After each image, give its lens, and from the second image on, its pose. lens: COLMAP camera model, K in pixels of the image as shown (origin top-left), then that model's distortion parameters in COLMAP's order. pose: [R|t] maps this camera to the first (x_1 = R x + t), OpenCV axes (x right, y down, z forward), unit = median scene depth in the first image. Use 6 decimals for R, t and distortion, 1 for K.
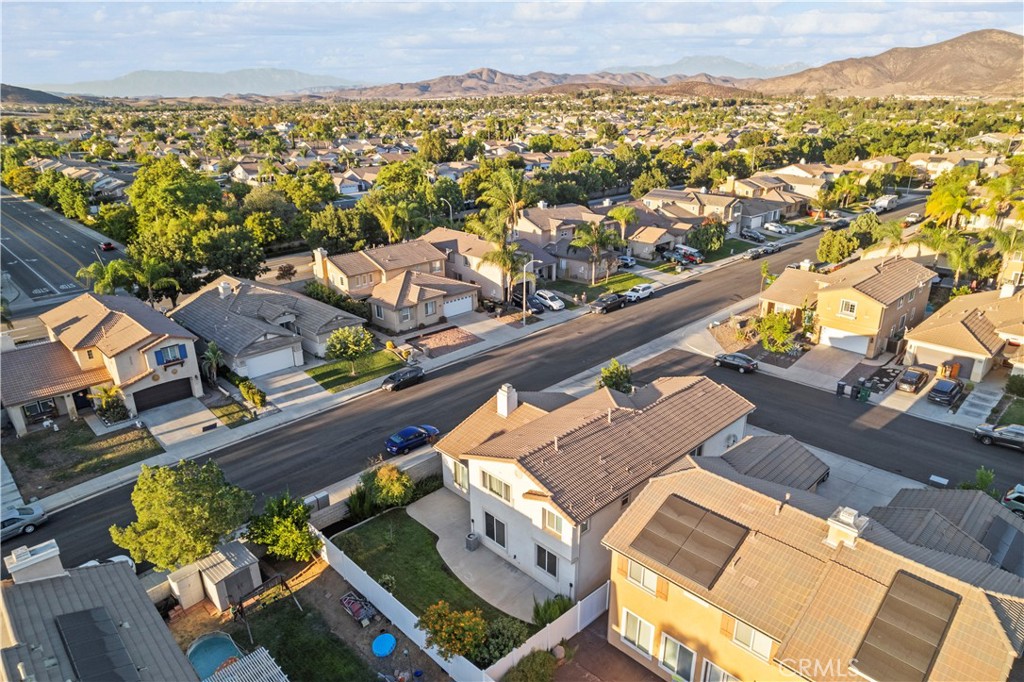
lens RADIAL K [[655.1, 0, 515.4], [0, 655.1, 350.2], [0, 0, 1]] dist [-0.066698, 0.056820]
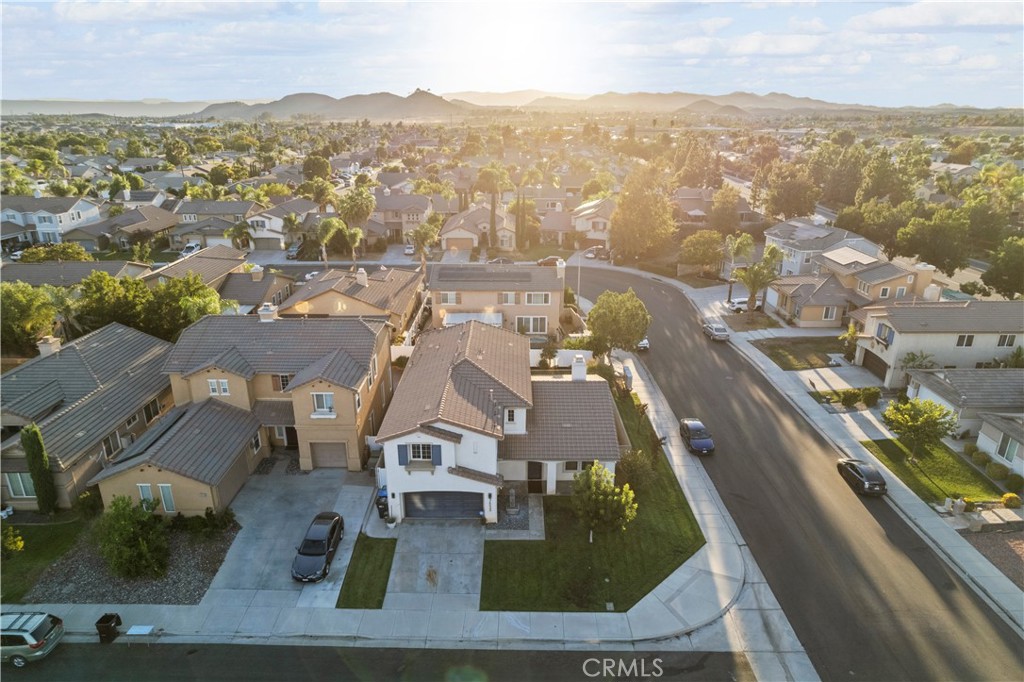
lens RADIAL K [[655.1, 0, 517.9], [0, 655.1, 339.0], [0, 0, 1]] dist [-0.066698, 0.056820]
pose [[-0.694048, 0.243385, -0.677540, 0.447541], [-0.259628, 0.793175, 0.550877, -0.307558], [0.671484, 0.558244, -0.487312, 0.835513]]
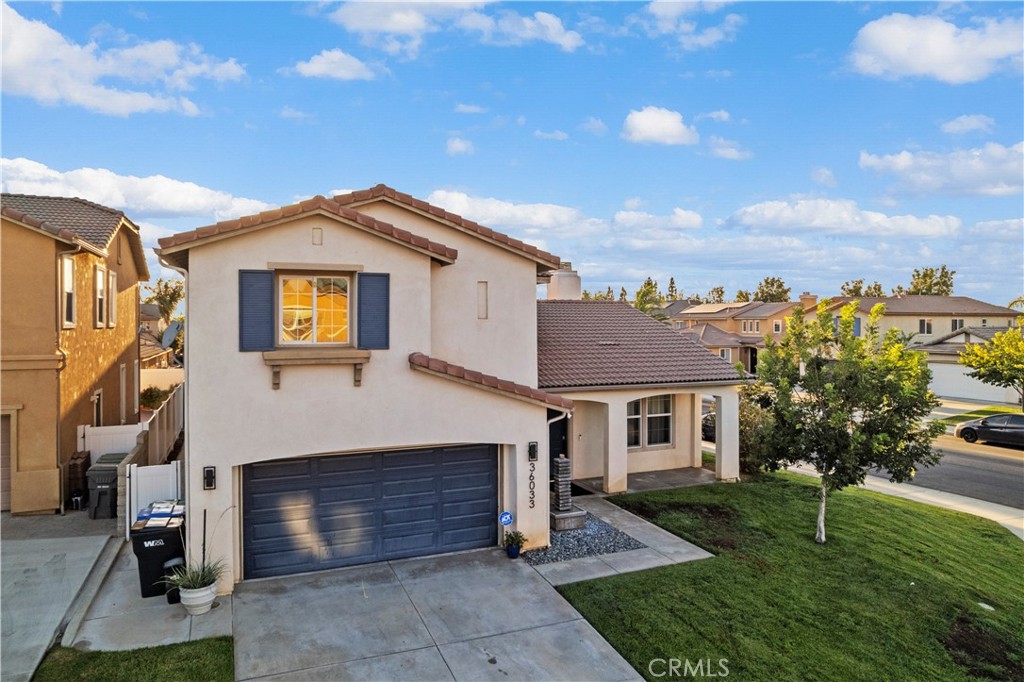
lens RADIAL K [[655.1, 0, 518.1], [0, 655.1, 325.9], [0, 0, 1]] dist [-0.066698, 0.056820]
pose [[-0.362227, 0.007091, -0.932063, 0.304613], [-0.330414, 0.934057, 0.135516, 0.023625], [0.871560, 0.357054, -0.335998, 0.682737]]
